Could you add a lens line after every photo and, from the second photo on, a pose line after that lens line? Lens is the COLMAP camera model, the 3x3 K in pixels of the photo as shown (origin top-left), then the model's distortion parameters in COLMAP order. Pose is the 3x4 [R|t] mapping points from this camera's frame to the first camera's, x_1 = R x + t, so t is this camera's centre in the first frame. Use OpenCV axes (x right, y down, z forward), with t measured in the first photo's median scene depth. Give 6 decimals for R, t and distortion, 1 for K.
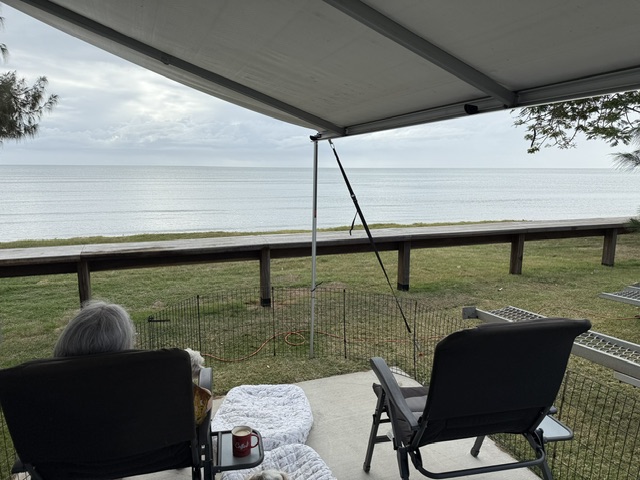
lens RADIAL K [[423.5, 0, 320.0], [0, 423.5, 240.0], [0, 0, 1]] dist [0.042008, -0.003730]
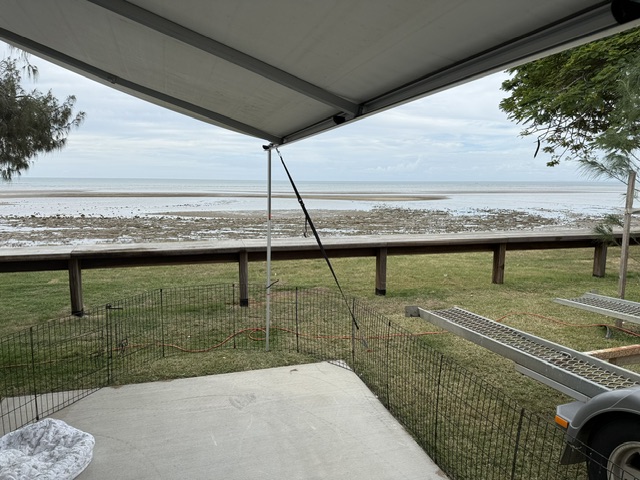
lens RADIAL K [[423.5, 0, 320.0], [0, 423.5, 240.0], [0, 0, 1]] dist [0.042008, -0.003730]
pose [[0.997120, 0.013497, -0.074627, 0.140720], [-0.015890, 0.999376, -0.031560, 0.021280], [0.074155, 0.032655, 0.996712, -0.051346]]
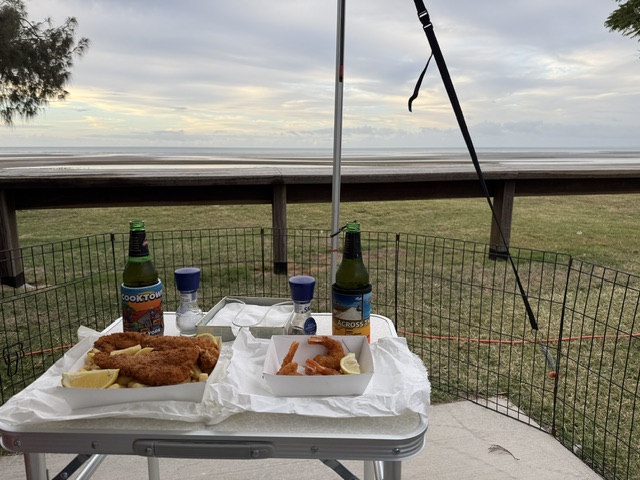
lens RADIAL K [[423.5, 0, 320.0], [0, 423.5, 240.0], [0, 0, 1]] dist [0.042008, -0.003730]
pose [[0.987798, 0.027395, -0.153314, 0.032141], [-0.021893, 0.999058, 0.037463, 0.077946], [0.154196, -0.033649, 0.987467, 0.366253]]
